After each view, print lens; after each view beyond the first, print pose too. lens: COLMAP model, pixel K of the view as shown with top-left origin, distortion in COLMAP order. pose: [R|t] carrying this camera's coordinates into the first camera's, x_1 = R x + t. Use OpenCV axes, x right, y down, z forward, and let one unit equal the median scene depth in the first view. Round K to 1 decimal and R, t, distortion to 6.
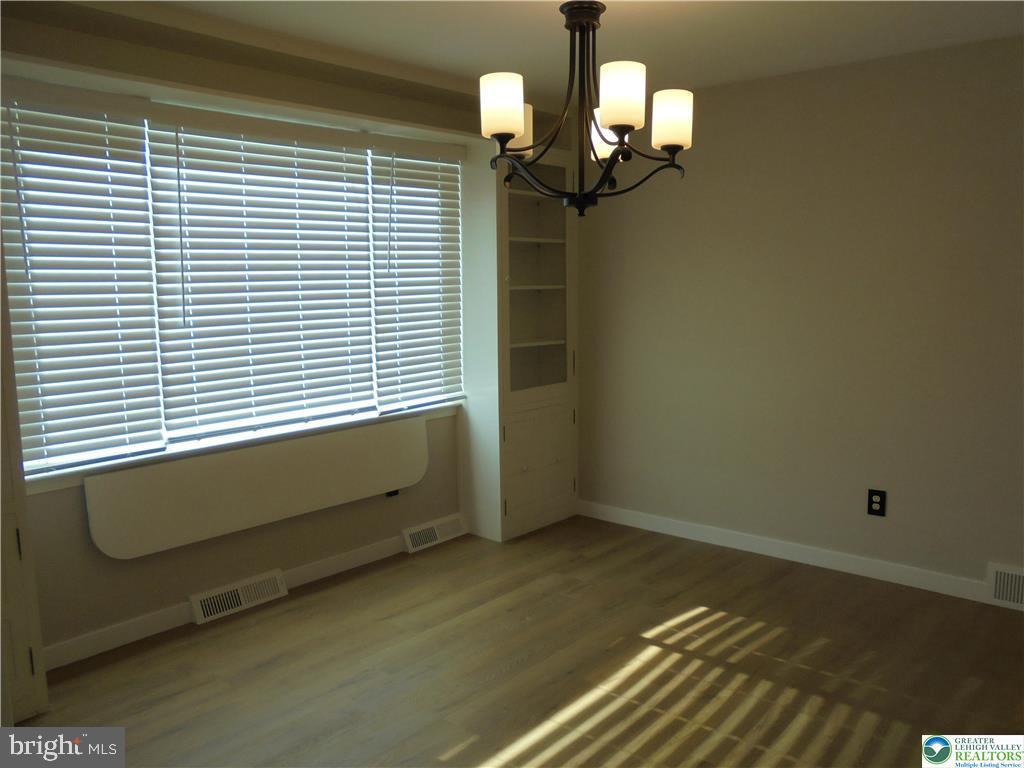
lens RADIAL K [[823.8, 0, 512.0], [0, 823.8, 384.0], [0, 0, 1]] dist [-0.003044, -0.000663]
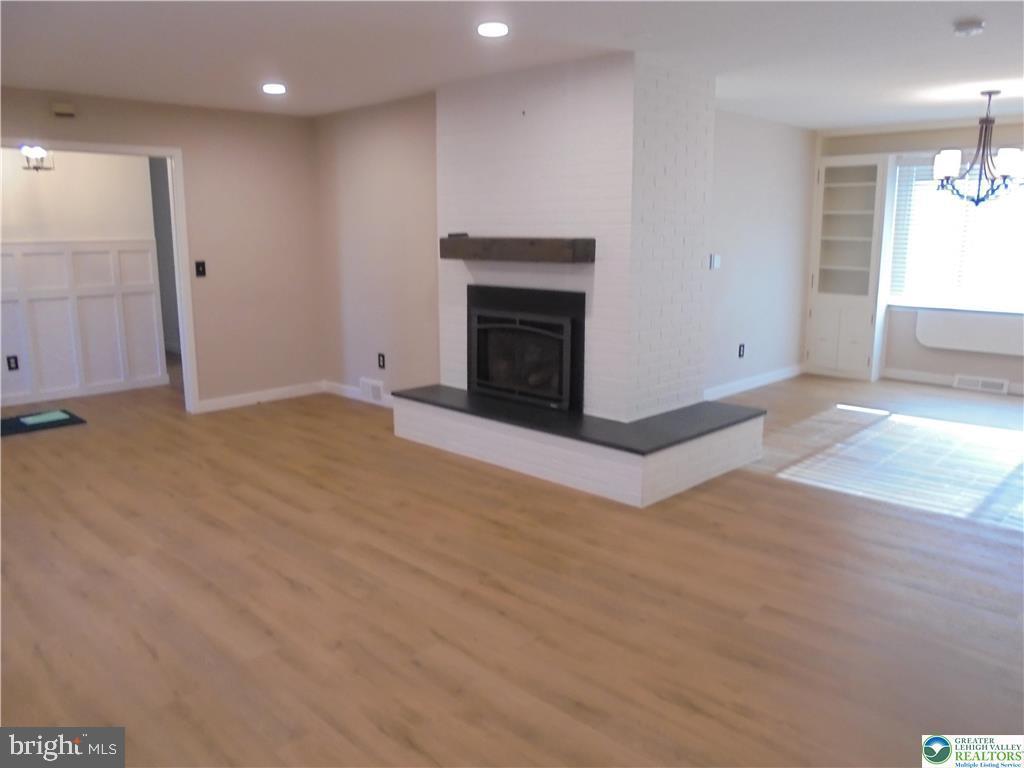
lens RADIAL K [[783.2, 0, 512.0], [0, 783.2, 384.0], [0, 0, 1]] dist [-0.103787, 0.091775]
pose [[-0.060495, 0.210368, -0.975749, 1.410821], [-0.122587, 0.968573, 0.216421, -0.013856], [0.990612, 0.132707, -0.032805, -0.100846]]
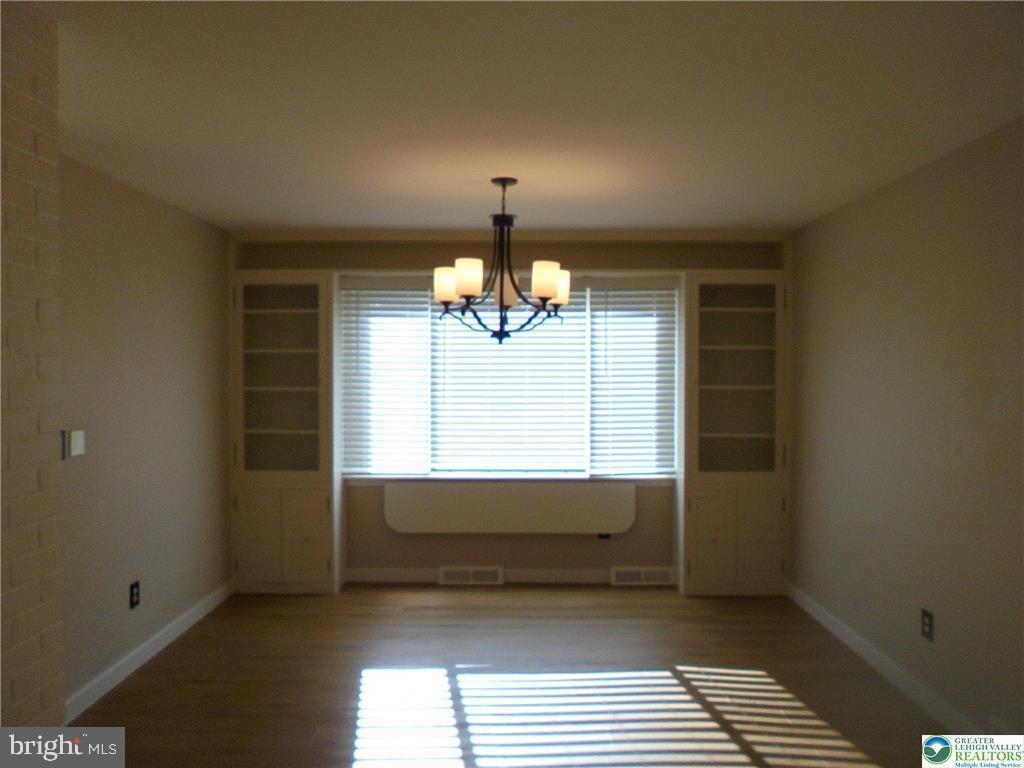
lens RADIAL K [[783.2, 0, 512.0], [0, 783.2, 384.0], [0, 0, 1]] dist [-0.103787, 0.091775]
pose [[0.657576, 0.028744, -0.752840, 0.719880], [-0.106253, 0.992822, -0.054901, -0.029261], [0.745858, 0.116093, 0.655910, 0.030686]]
